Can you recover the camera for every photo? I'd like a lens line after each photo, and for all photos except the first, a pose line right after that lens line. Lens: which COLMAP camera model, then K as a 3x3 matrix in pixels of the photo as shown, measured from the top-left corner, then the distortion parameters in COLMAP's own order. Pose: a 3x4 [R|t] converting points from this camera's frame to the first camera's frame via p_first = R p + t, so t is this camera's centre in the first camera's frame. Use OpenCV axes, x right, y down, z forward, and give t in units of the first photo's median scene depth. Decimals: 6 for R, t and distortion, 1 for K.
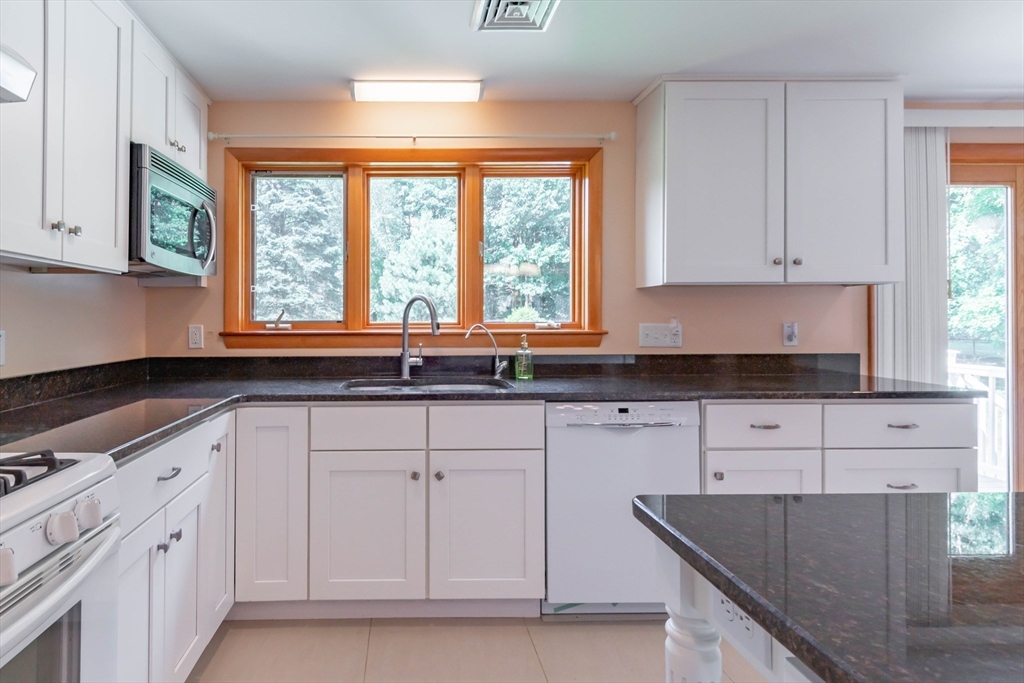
lens RADIAL K [[579.8, 0, 414.7], [0, 579.8, 318.1], [0, 0, 1]] dist [0.011877, 0.000188]
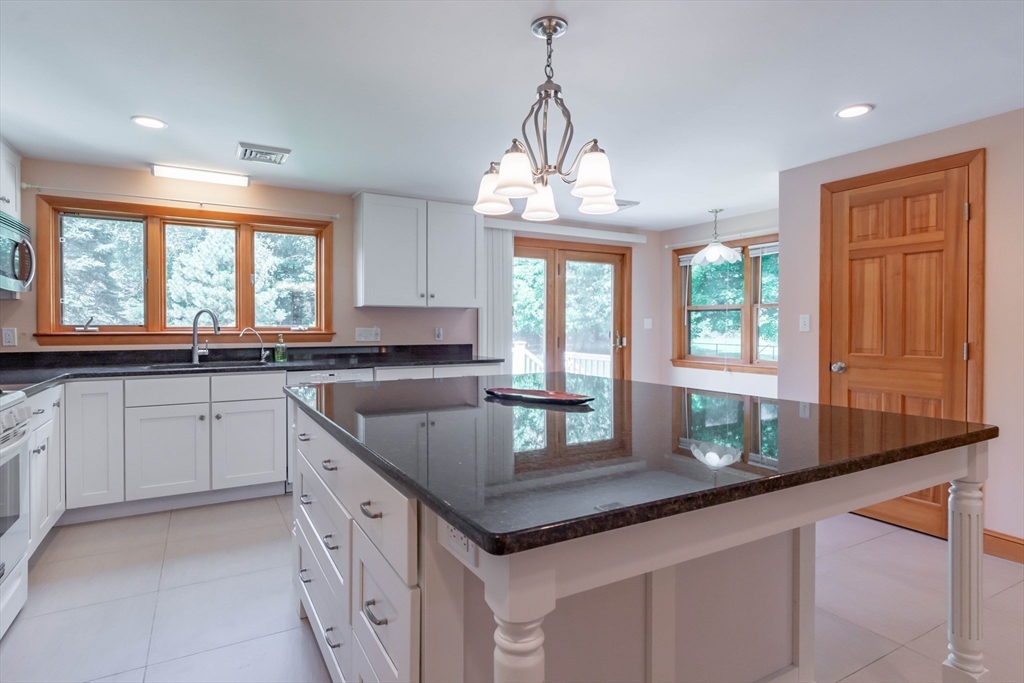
lens RADIAL K [[544.2, 0, 515.2], [0, 544.2, 339.0], [0, 0, 1]] dist [0.007467, -0.003911]
pose [[0.873875, -0.006556, 0.486107, 0.021309], [-0.006786, 0.999647, 0.025681, -0.002433], [-0.486104, -0.025741, 0.873522, -0.642666]]
